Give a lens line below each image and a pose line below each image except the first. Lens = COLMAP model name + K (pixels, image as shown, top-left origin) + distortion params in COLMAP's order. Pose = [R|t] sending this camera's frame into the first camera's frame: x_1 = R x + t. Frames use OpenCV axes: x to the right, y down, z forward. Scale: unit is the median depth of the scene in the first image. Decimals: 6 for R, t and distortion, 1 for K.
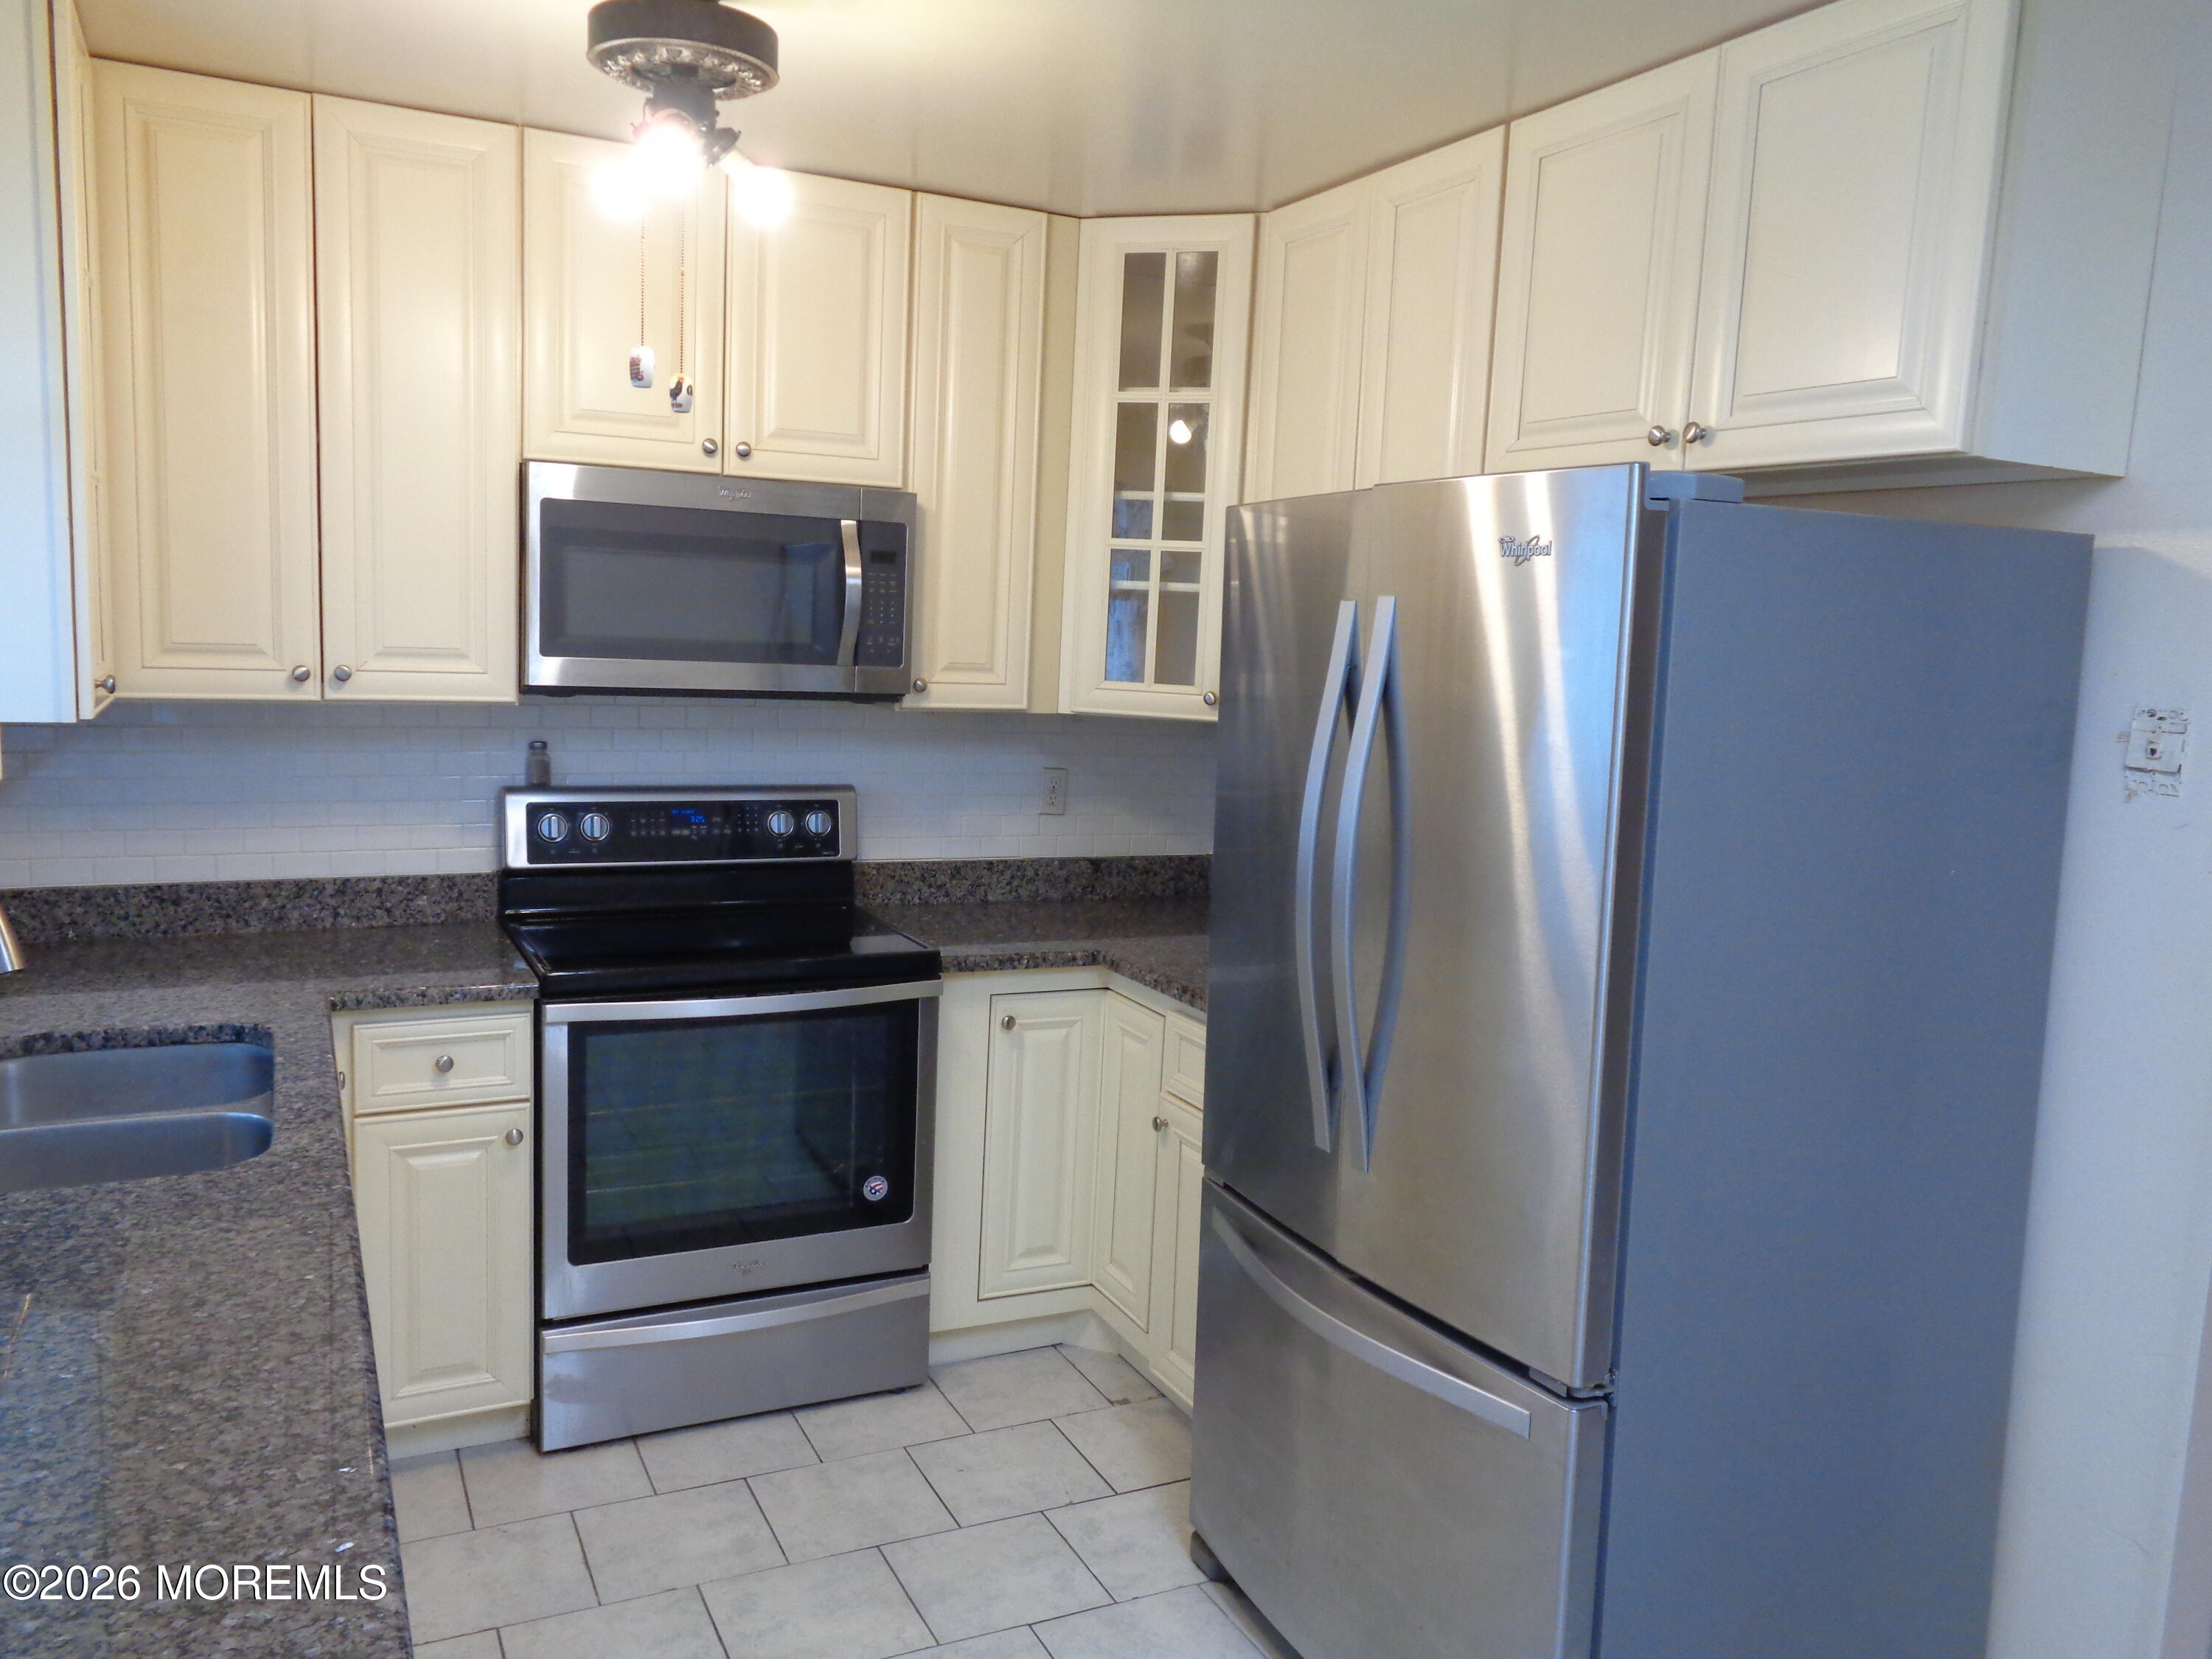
lens RADIAL K [[1658.8, 0, 1106.0], [0, 1658.8, 829.5], [0, 0, 1]] dist [-0.005241, 0.006638]
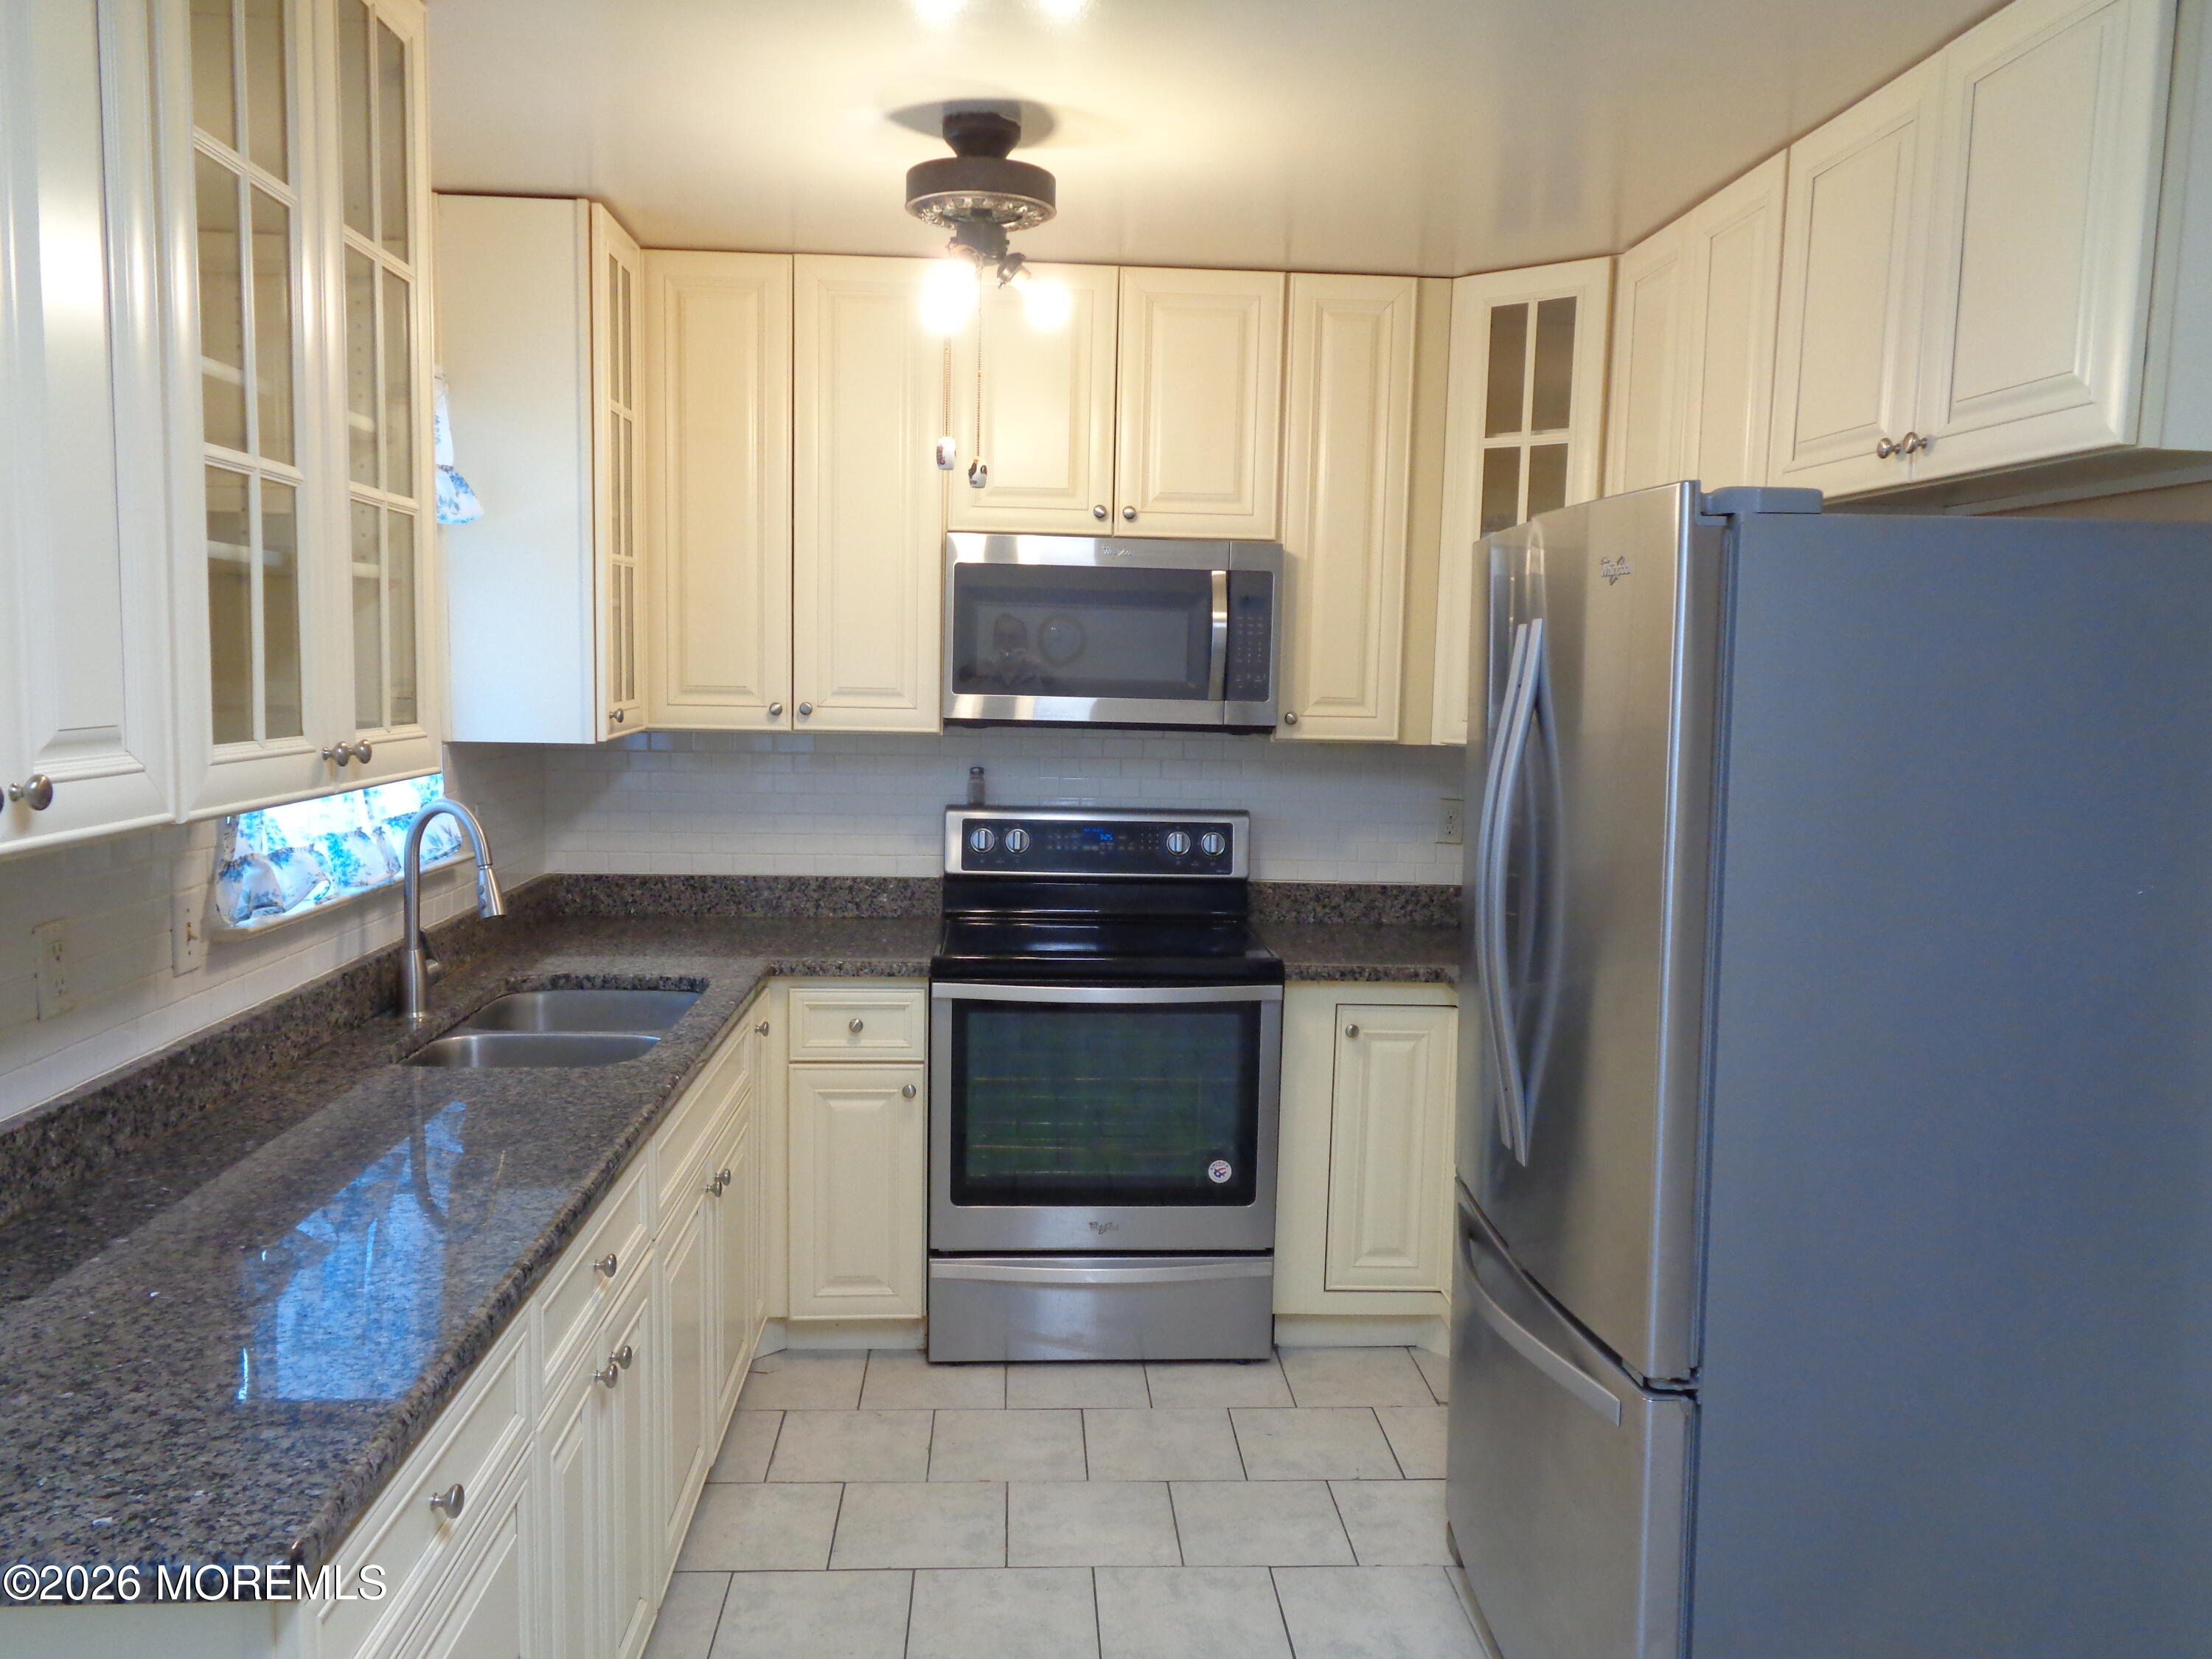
lens RADIAL K [[1658.8, 0, 1106.0], [0, 1658.8, 829.5], [0, 0, 1]] dist [-0.005241, 0.006638]
pose [[0.919803, 0.019178, -0.391912, 0.217541], [-0.032156, 0.999129, -0.026577, 0.020551], [0.391061, 0.037048, 0.919619, -0.053550]]
